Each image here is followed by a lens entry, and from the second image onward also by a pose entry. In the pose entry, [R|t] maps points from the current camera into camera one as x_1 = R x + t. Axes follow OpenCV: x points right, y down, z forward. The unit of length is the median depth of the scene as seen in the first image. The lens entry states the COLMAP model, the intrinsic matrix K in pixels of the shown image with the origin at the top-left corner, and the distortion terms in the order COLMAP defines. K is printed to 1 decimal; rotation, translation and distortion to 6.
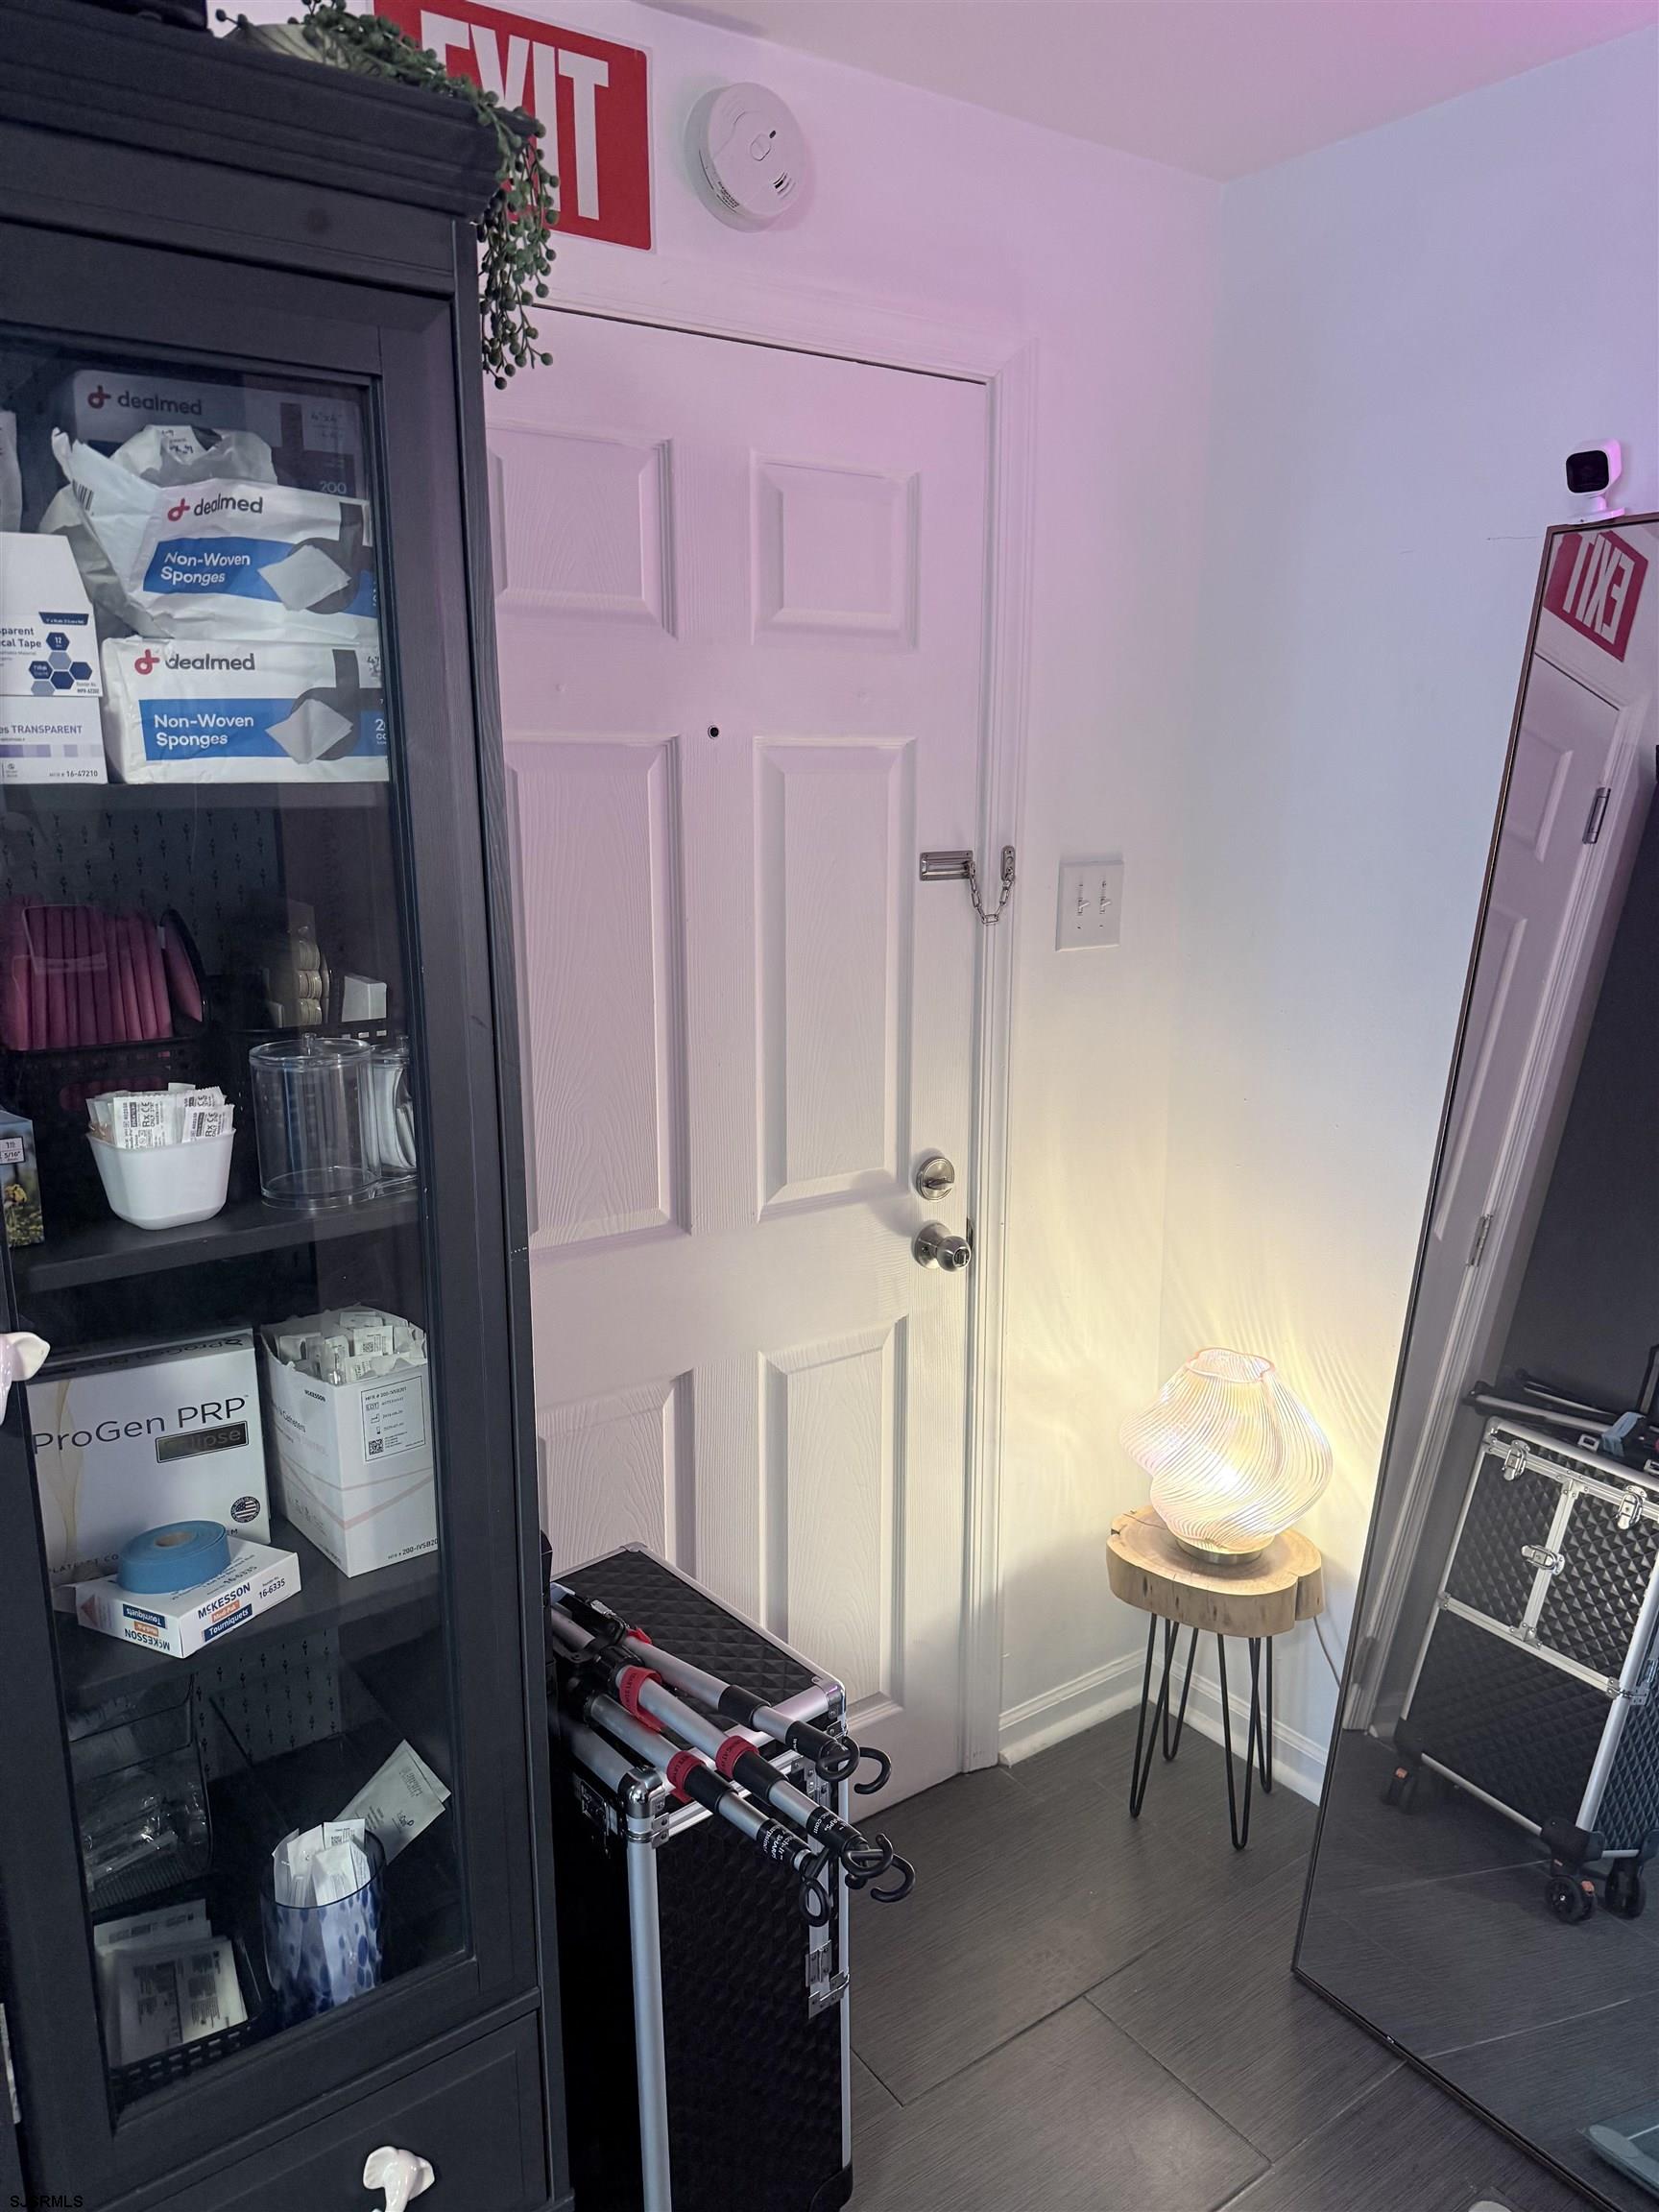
lens RADIAL K [[1539.1, 0, 829.5], [0, 1539.1, 1106.0], [0, 0, 1]] dist [0.034779, -0.080490]
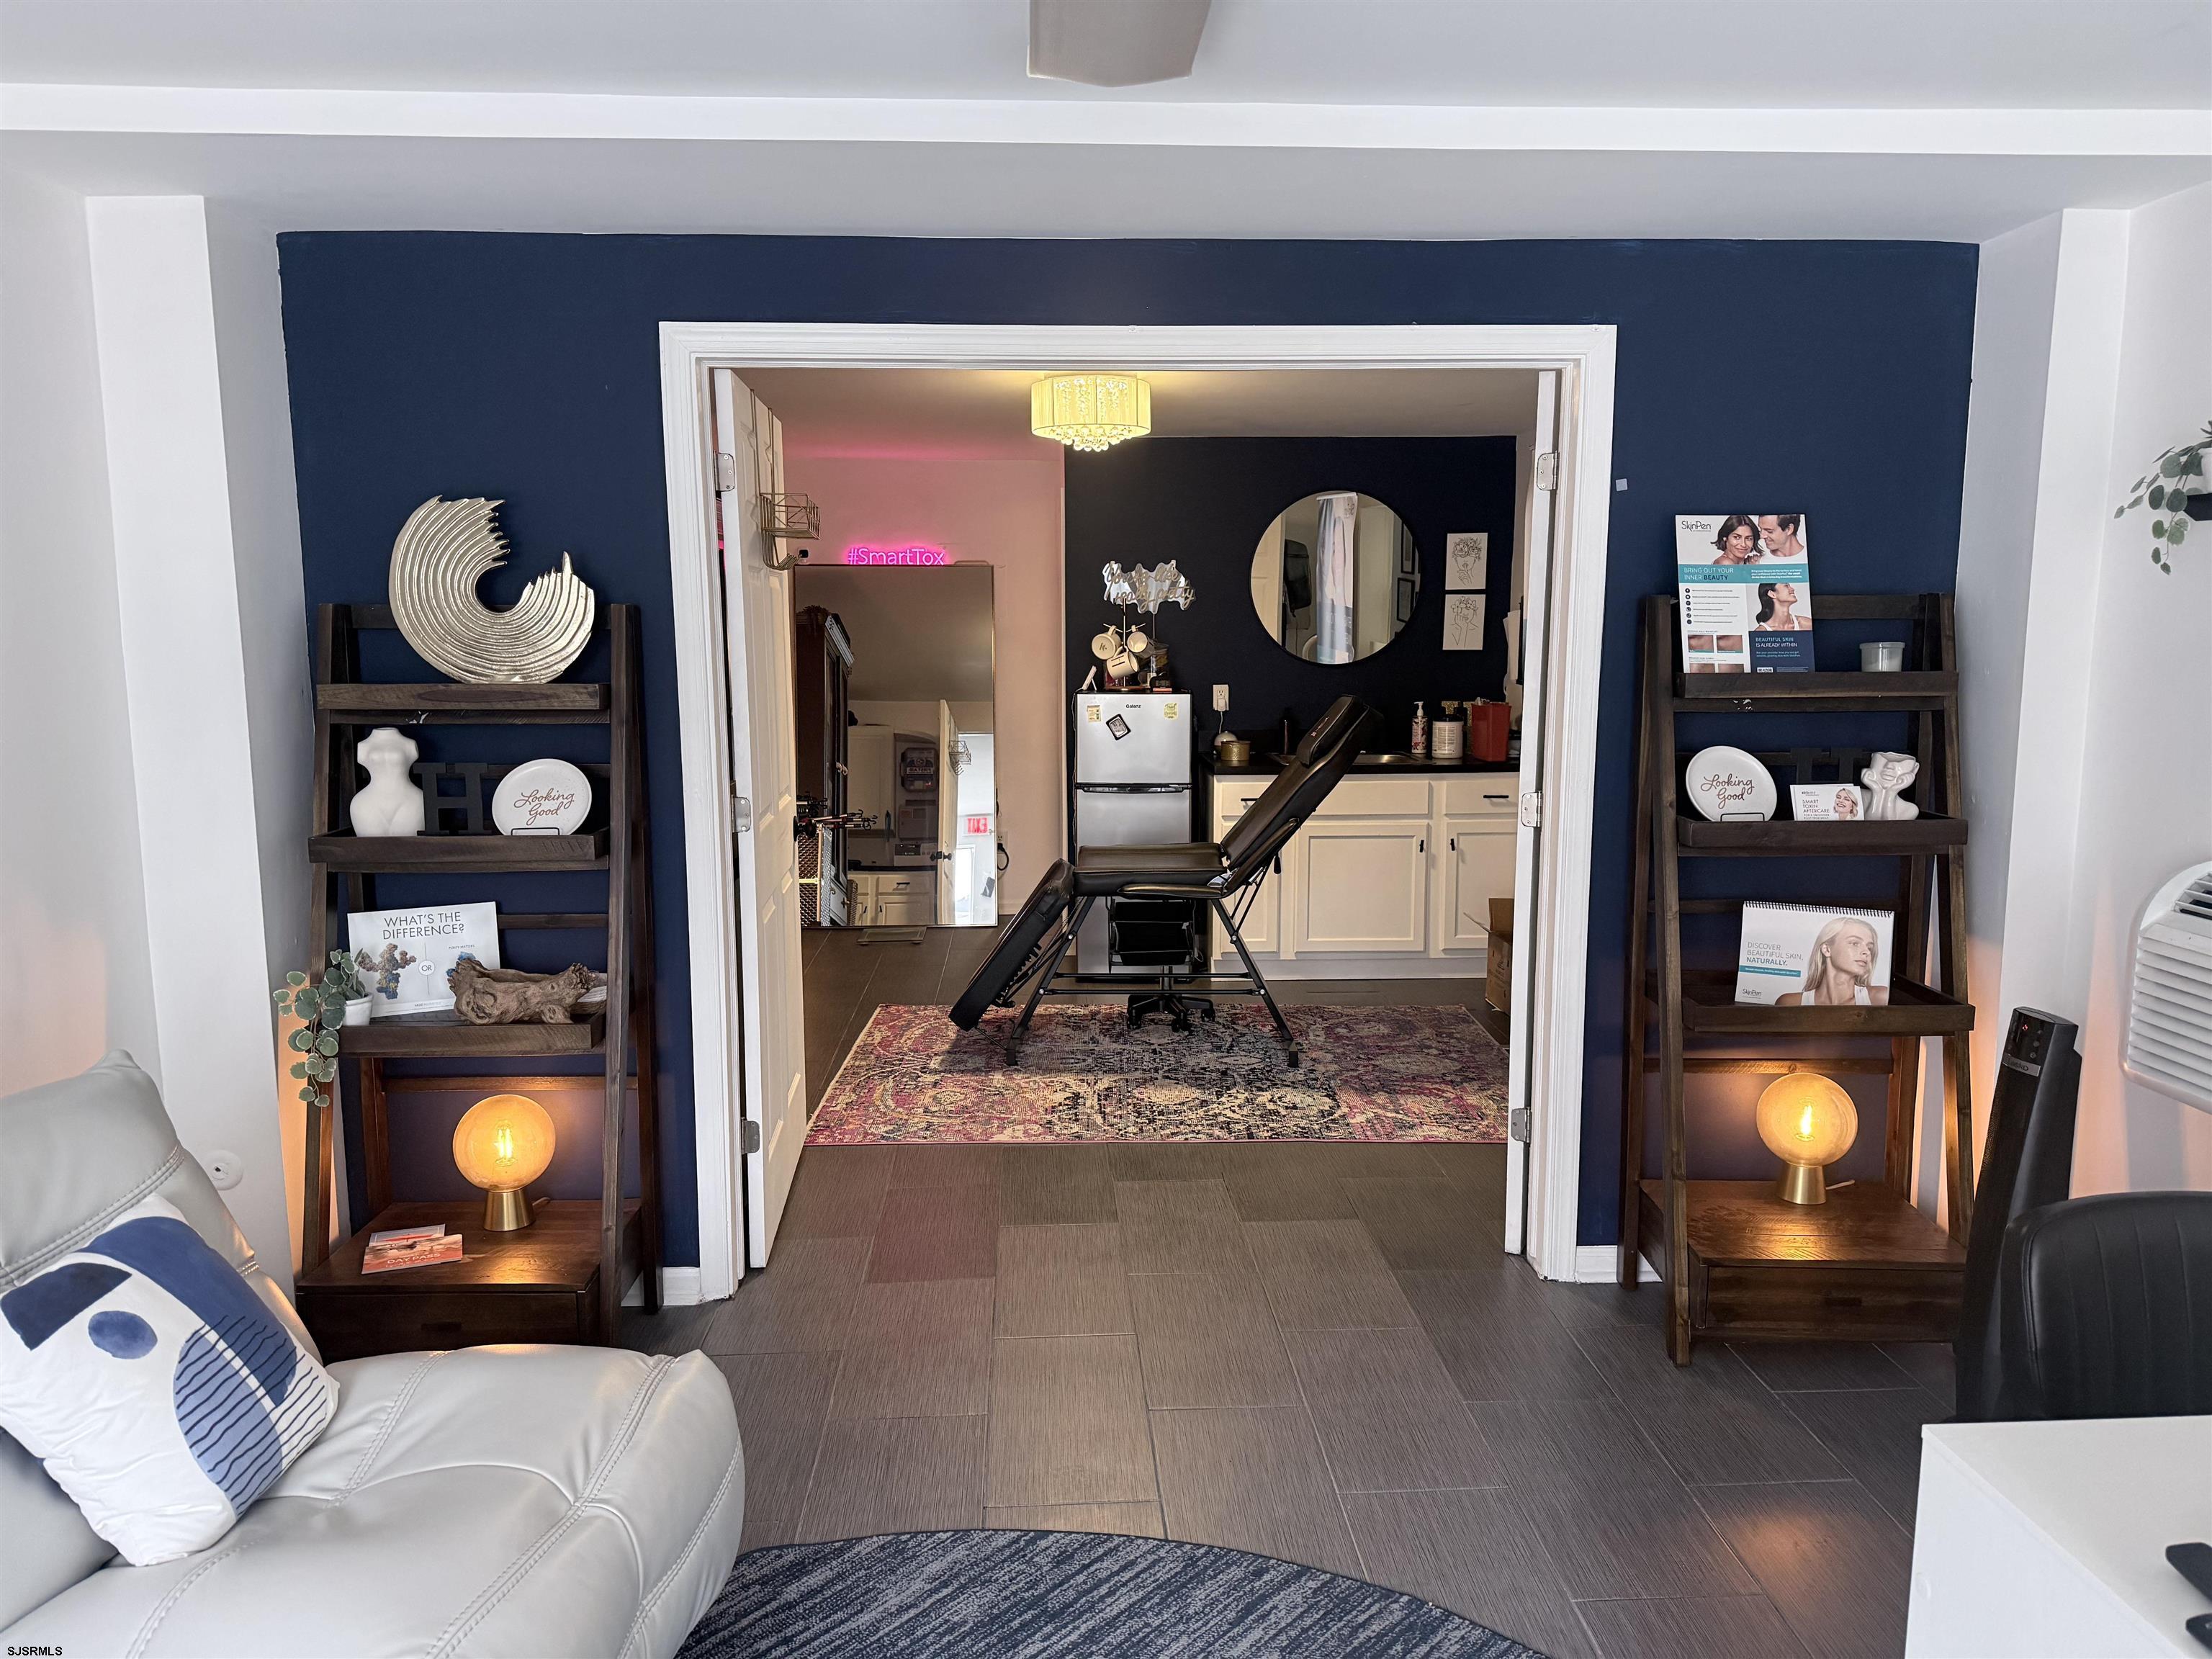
lens RADIAL K [[1536.4, 0, 1106.0], [0, 1536.4, 829.5], [0, 0, 1]] dist [0.193504, -0.381695]
pose [[0.535298, -0.106615, 0.837908, -2.217965], [0.179077, 0.983776, 0.010771, 0.365972], [-0.825462, 0.144284, 0.545706, -1.581204]]
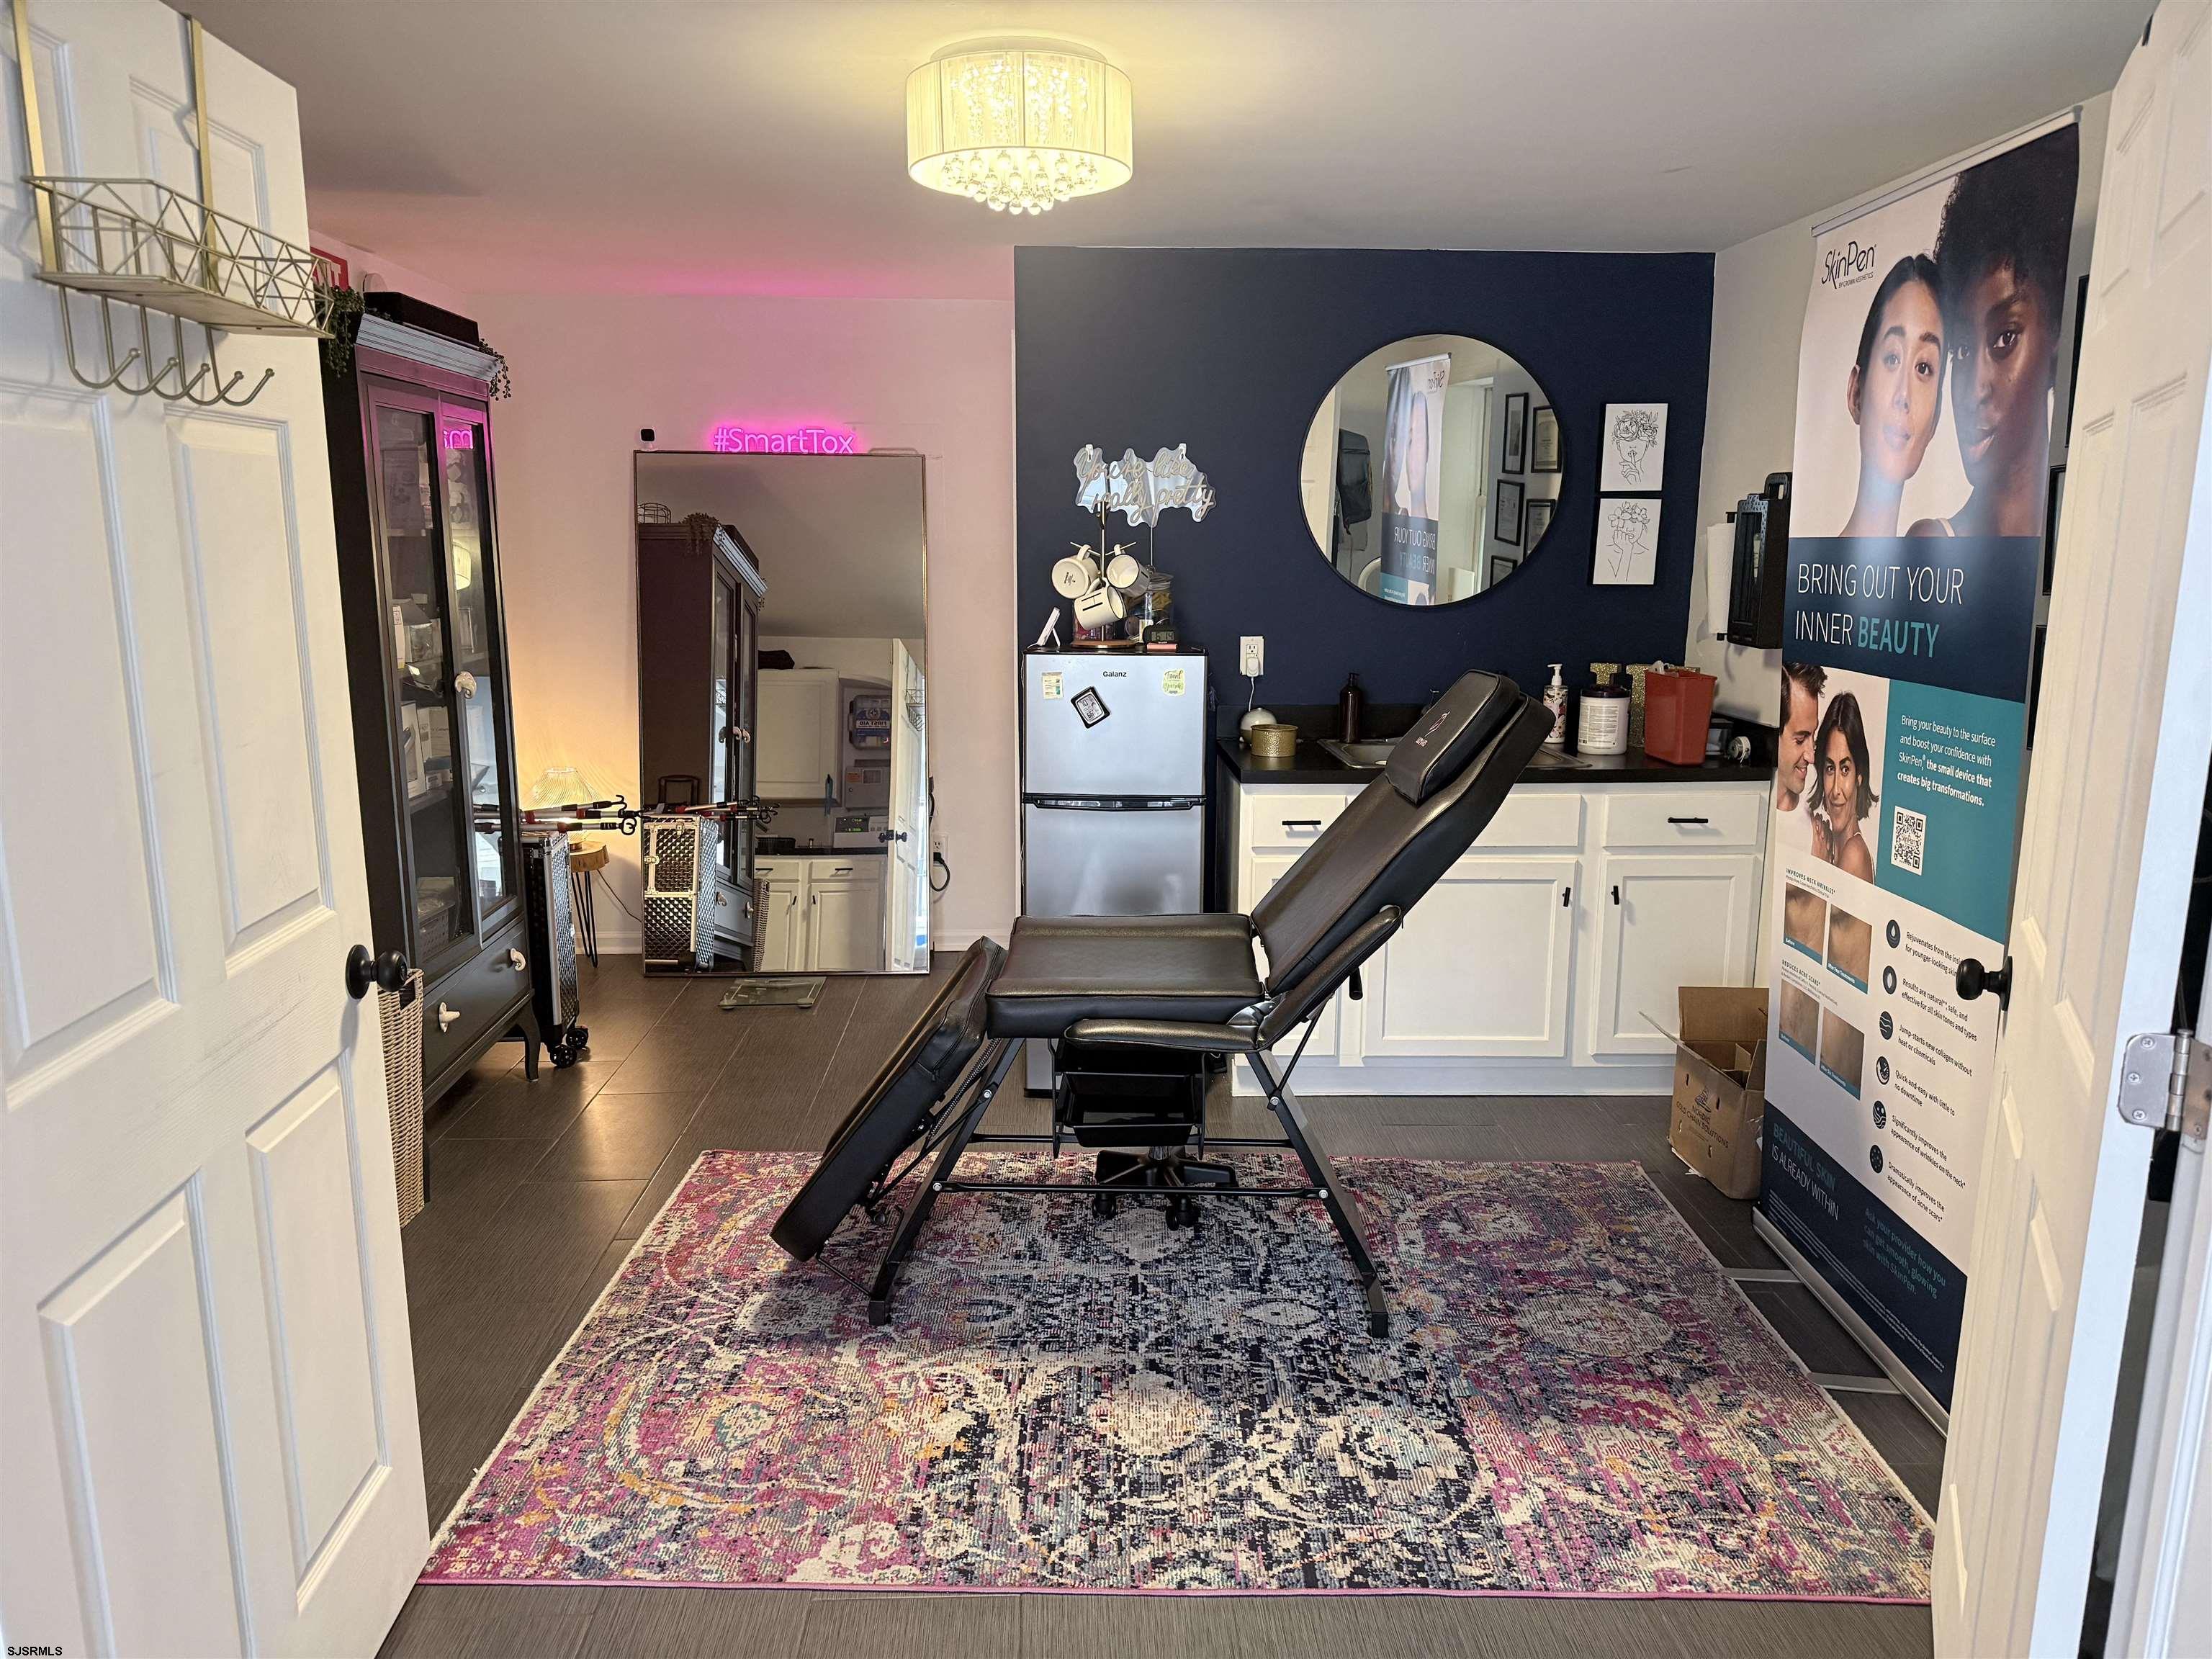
lens RADIAL K [[1536.4, 0, 1106.0], [0, 1536.4, 829.5], [0, 0, 1]] dist [0.193504, -0.381695]
pose [[0.547142, -0.144873, 0.824407, -1.305729], [0.170971, 0.983486, 0.059357, 0.252286], [-0.819393, 0.108473, 0.562876, -1.092781]]
